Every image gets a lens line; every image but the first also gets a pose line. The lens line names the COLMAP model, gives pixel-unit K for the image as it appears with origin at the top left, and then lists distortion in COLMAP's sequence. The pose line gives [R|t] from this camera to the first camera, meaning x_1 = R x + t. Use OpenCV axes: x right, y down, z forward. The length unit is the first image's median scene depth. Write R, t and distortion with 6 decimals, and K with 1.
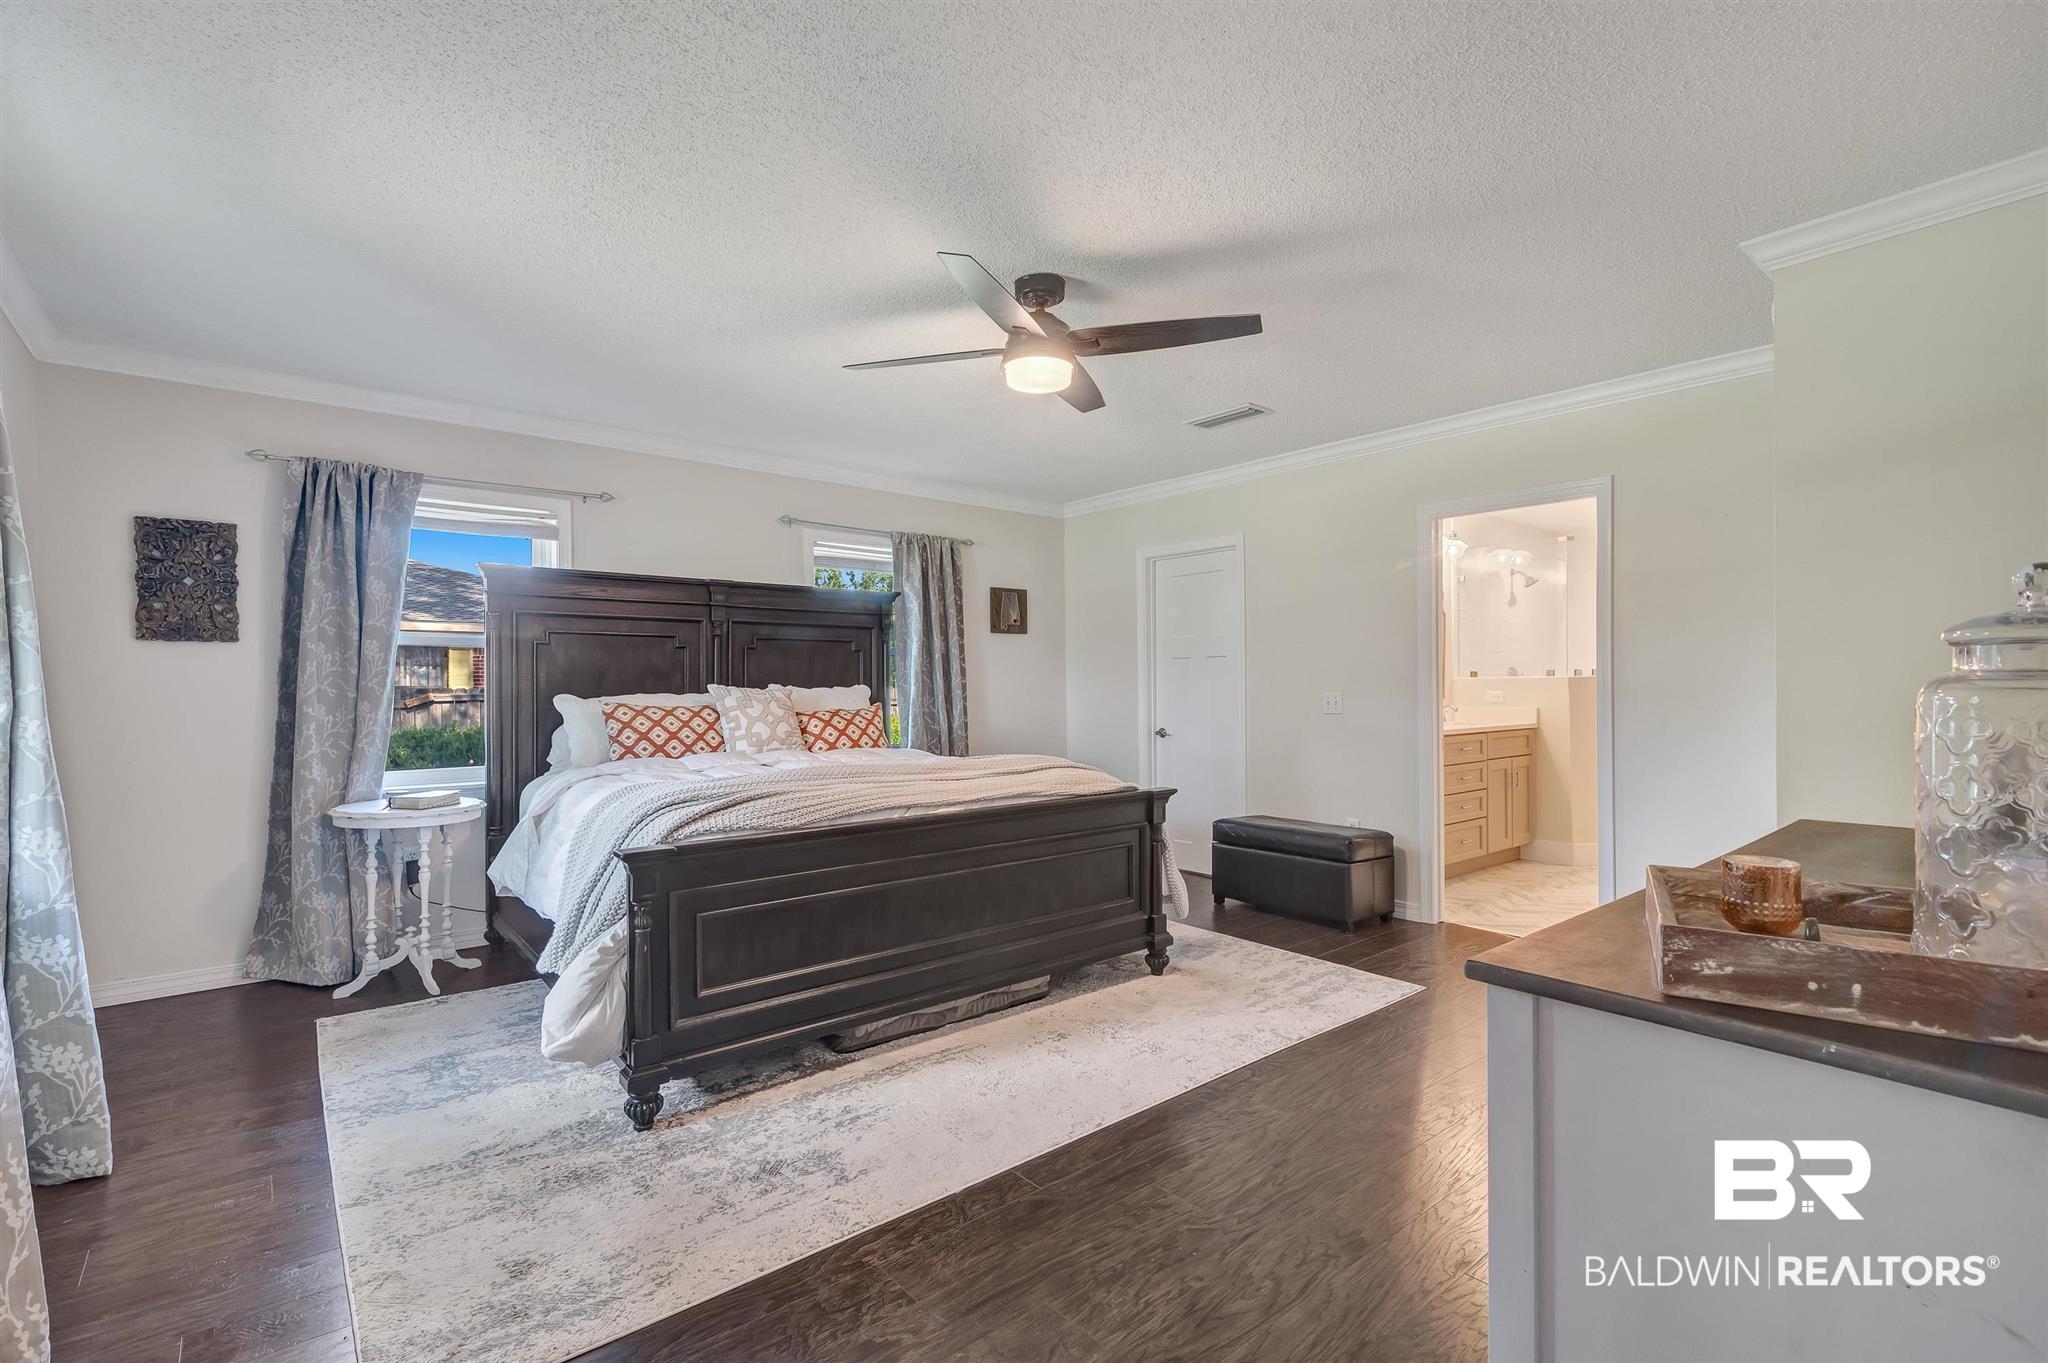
lens RADIAL K [[927.9, 0, 1026.8], [0, 927.9, 686.6], [0, 0, 1]] dist [0.018394, -0.000766]
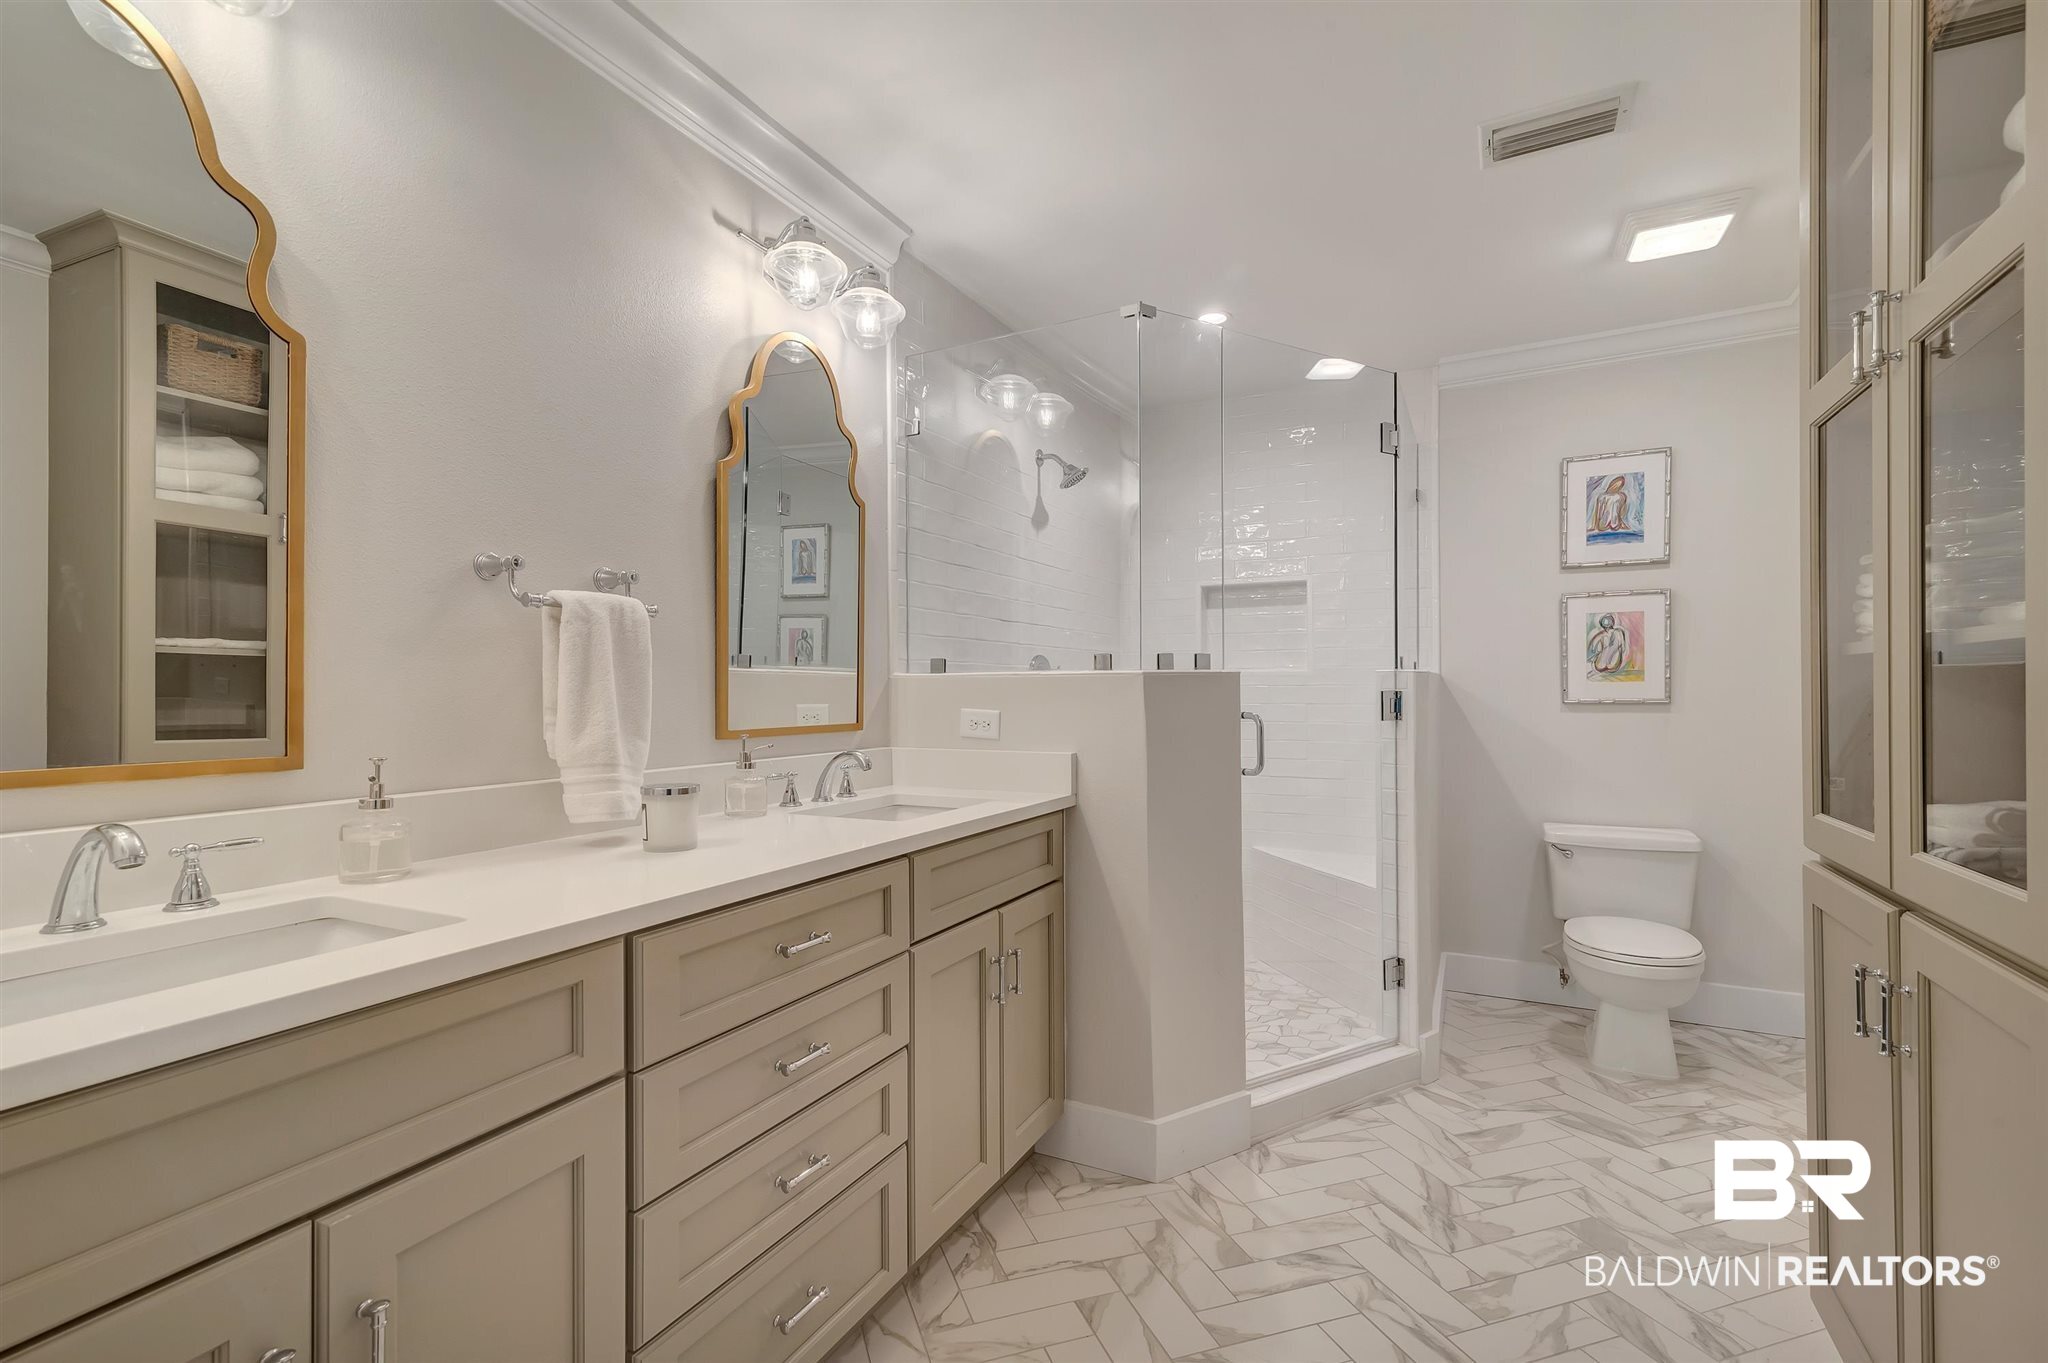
lens RADIAL K [[927.9, 0, 1030.6], [0, 927.9, 681.5], [0, 0, 1]] dist [0.018394, -0.000766]
pose [[0.914718, 0.001213, 0.404090, 0.380006], [0.000447, 0.999992, -0.004015, -0.005318], [-0.404092, 0.003854, 0.914710, 0.663627]]
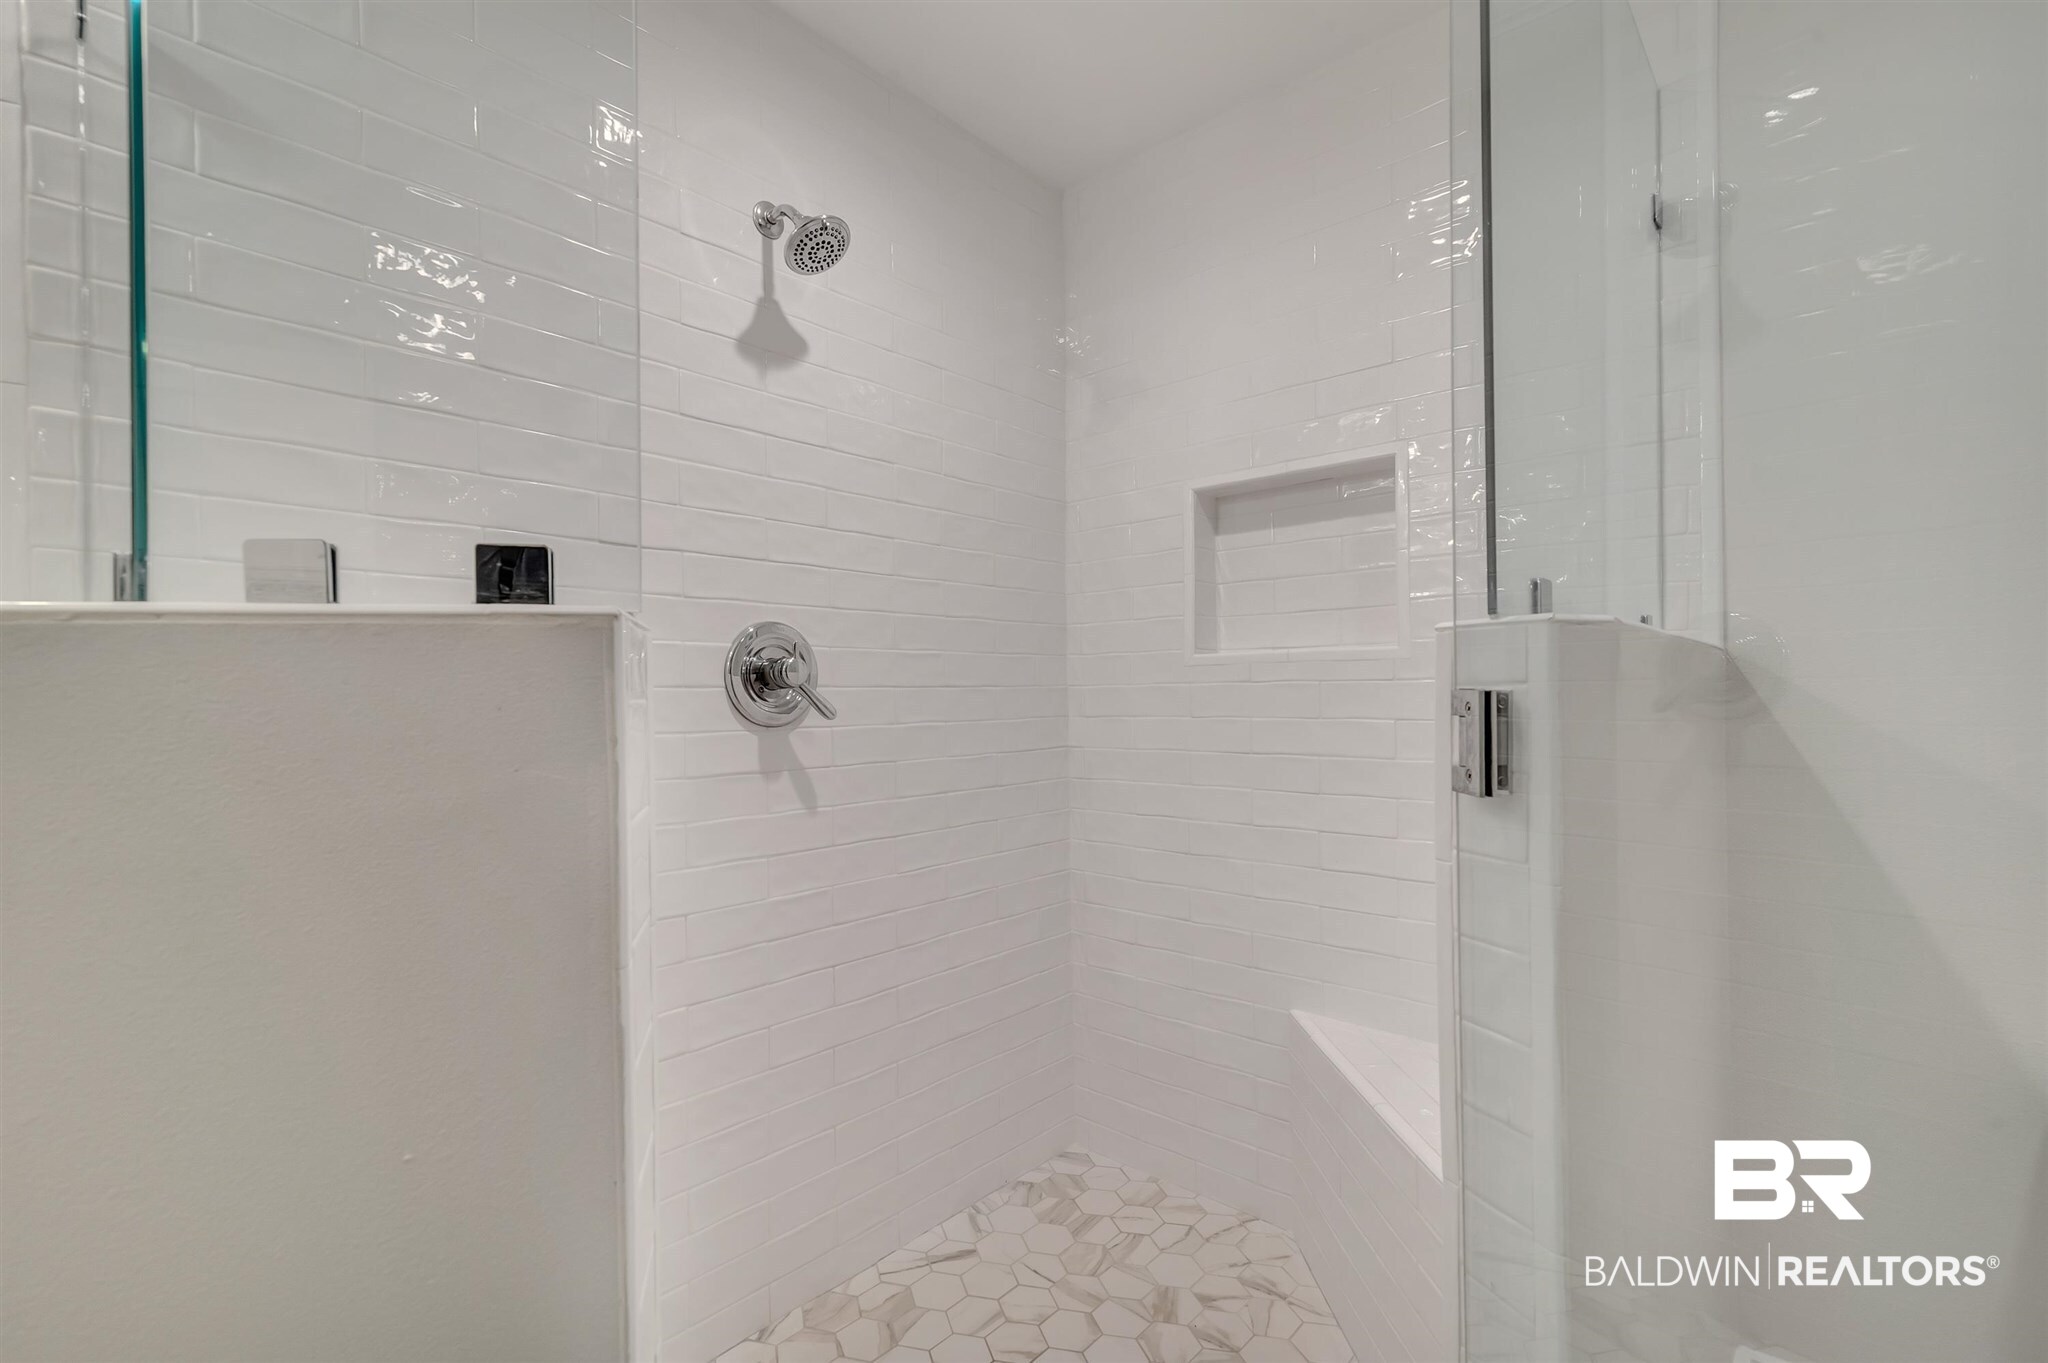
lens RADIAL K [[927.9, 0, 1014.1], [0, 927.9, 681.7], [0, 0, 1]] dist [0.018394, -0.000766]
pose [[0.989248, -0.007549, 0.146051, 0.631721], [0.007842, 0.999968, -0.001426, -0.004510], [-0.146036, 0.002556, 0.989276, 0.880135]]
